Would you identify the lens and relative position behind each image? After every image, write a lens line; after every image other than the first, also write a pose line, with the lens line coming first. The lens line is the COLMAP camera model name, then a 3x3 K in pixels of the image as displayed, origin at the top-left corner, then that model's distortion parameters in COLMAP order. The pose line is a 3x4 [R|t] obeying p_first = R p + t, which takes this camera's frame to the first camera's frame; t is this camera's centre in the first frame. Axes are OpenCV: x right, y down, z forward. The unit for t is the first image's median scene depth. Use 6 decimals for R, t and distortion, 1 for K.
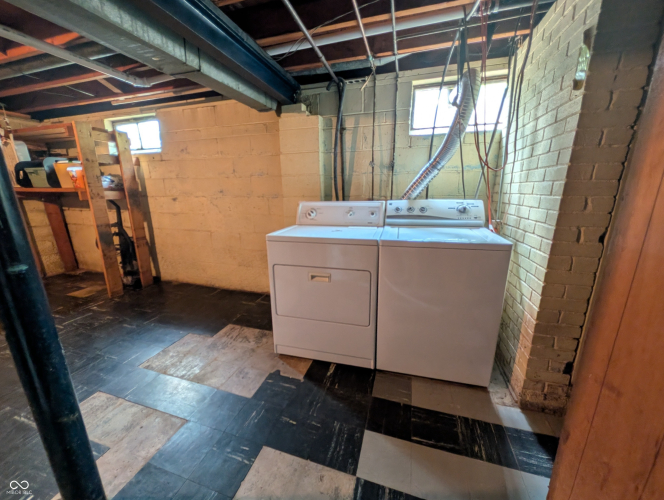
lens RADIAL K [[255.5, 0, 331.1], [0, 255.5, 251.3], [0, 0, 1]] dist [0.000423, -0.000063]
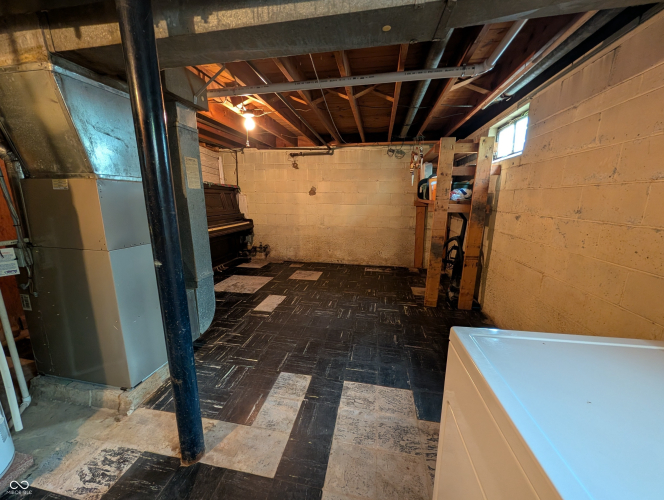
lens RADIAL K [[255.5, 0, 331.1], [0, 255.5, 251.3], [0, 0, 1]] dist [0.000423, -0.000063]
pose [[0.111960, 0.211725, -0.970895, 0.058655], [-0.243909, 0.953005, 0.179697, -0.120455], [0.963314, 0.216691, 0.158340, 0.419964]]
